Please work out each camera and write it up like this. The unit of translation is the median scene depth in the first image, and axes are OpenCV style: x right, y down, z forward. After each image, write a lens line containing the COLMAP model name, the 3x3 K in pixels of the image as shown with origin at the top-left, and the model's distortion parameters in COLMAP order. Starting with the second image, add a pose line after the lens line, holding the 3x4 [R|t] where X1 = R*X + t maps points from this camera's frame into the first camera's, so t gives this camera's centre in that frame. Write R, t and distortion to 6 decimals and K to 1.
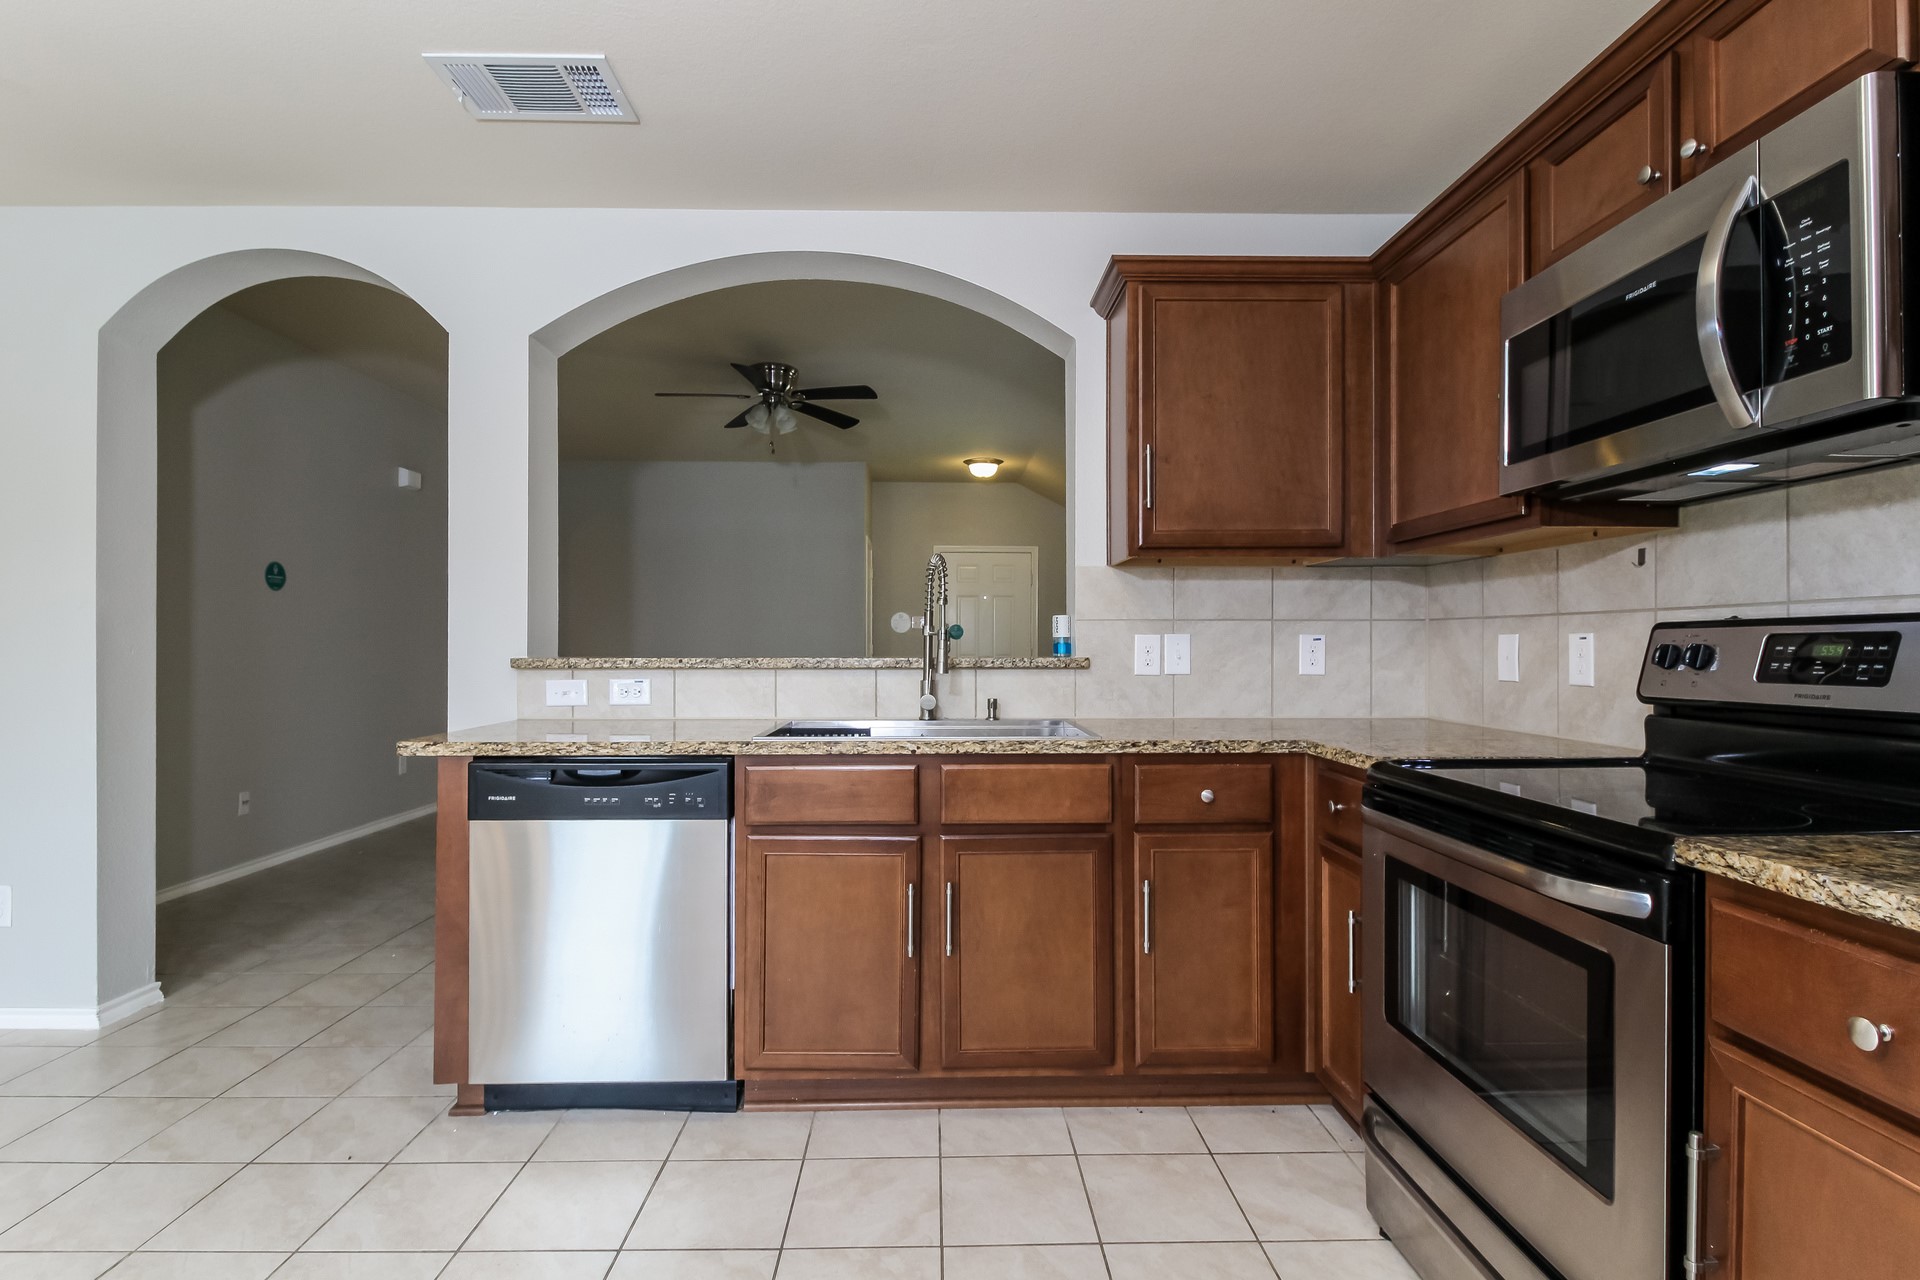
lens RADIAL K [[933.0, 0, 959.7], [0, 933.0, 642.7], [0, 0, 1]] dist [0.003394, -0.004242]
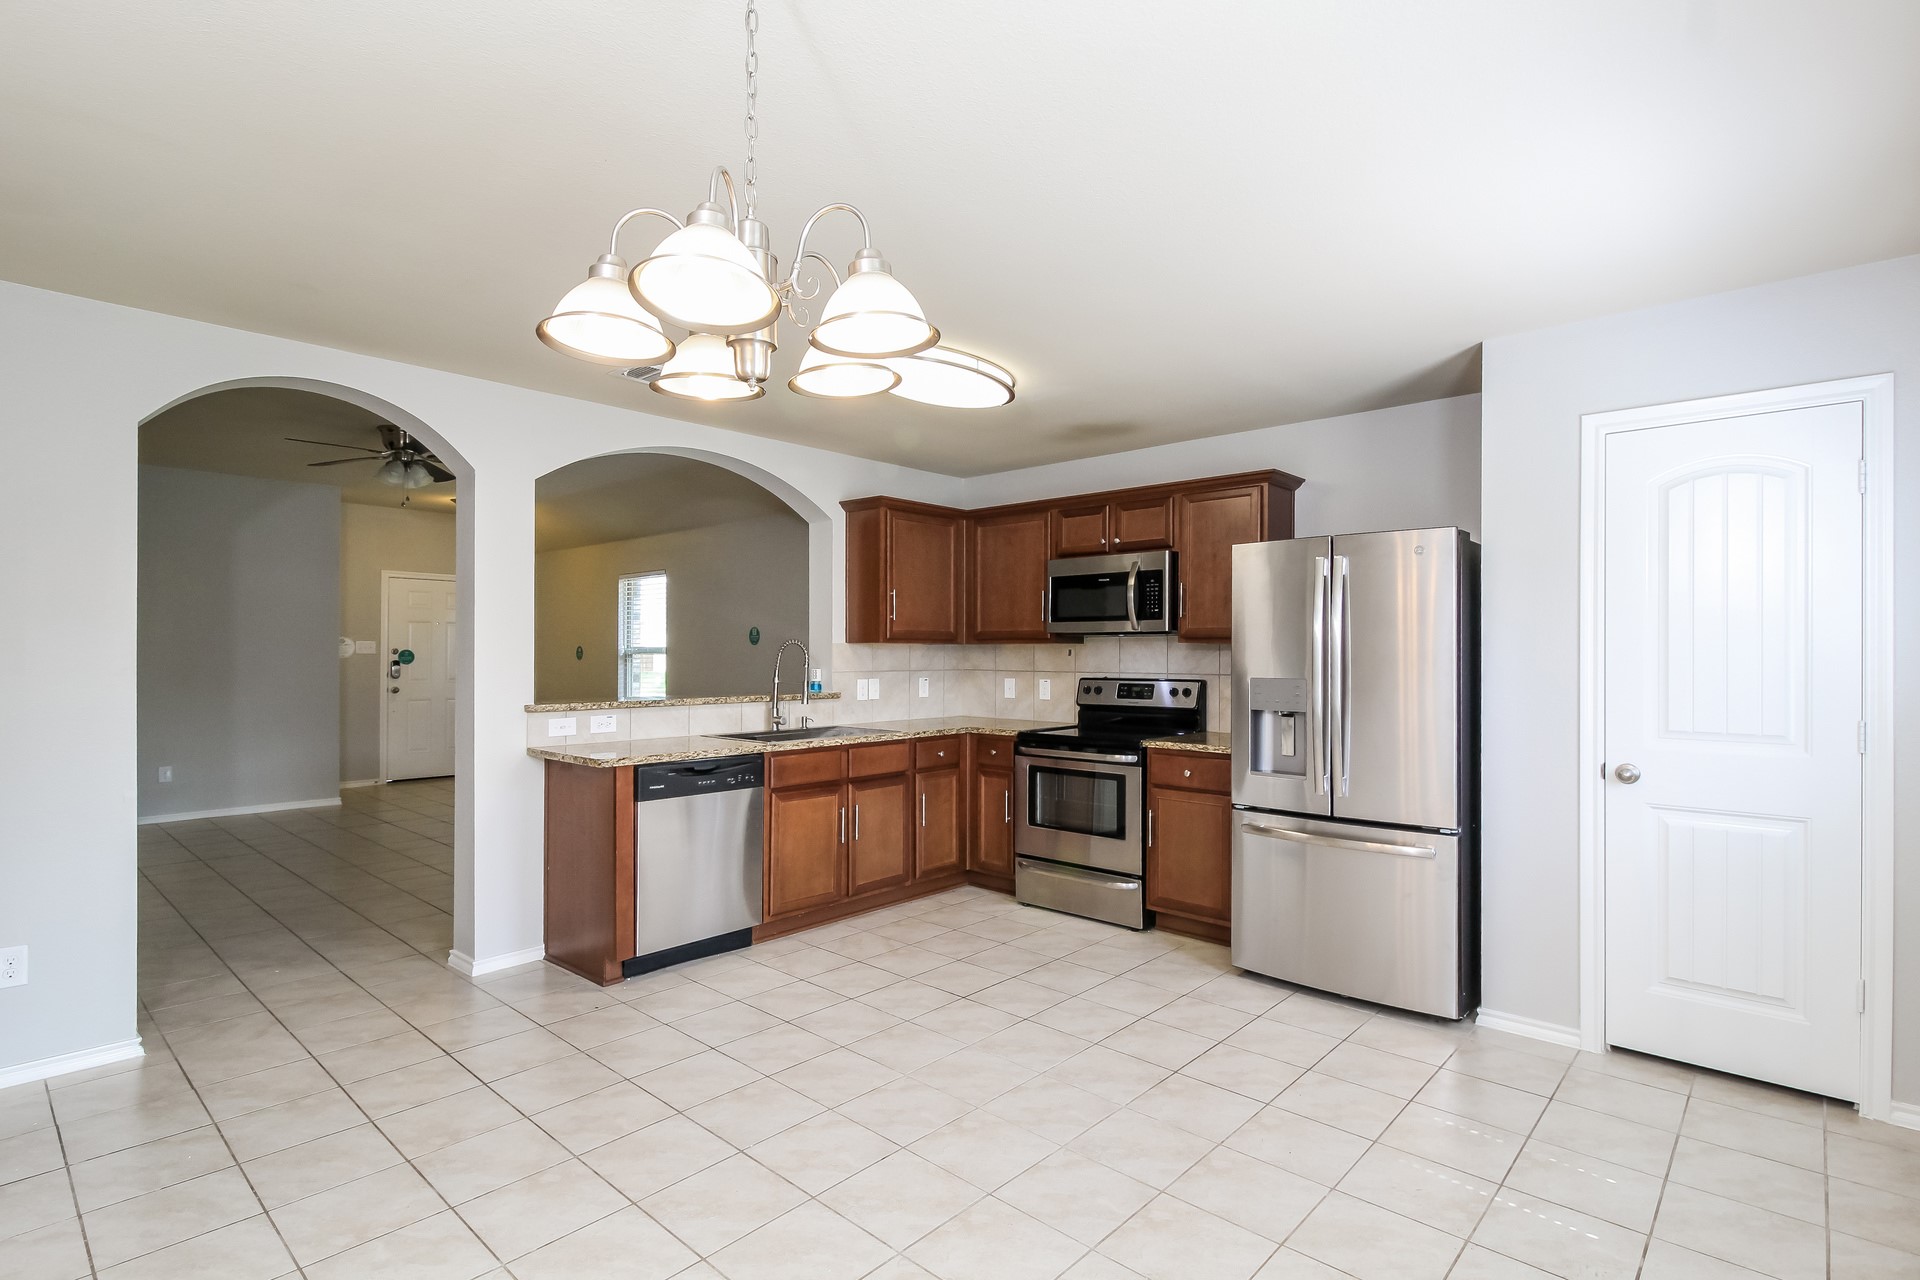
lens RADIAL K [[933.0, 0, 968.7], [0, 933.0, 648.6], [0, 0, 1]] dist [0.003394, -0.004242]
pose [[0.680584, 0.004733, 0.732654, -1.365677], [-0.003847, 0.999988, -0.002887, -0.087276], [-0.732660, -0.000853, 0.680595, -0.600703]]
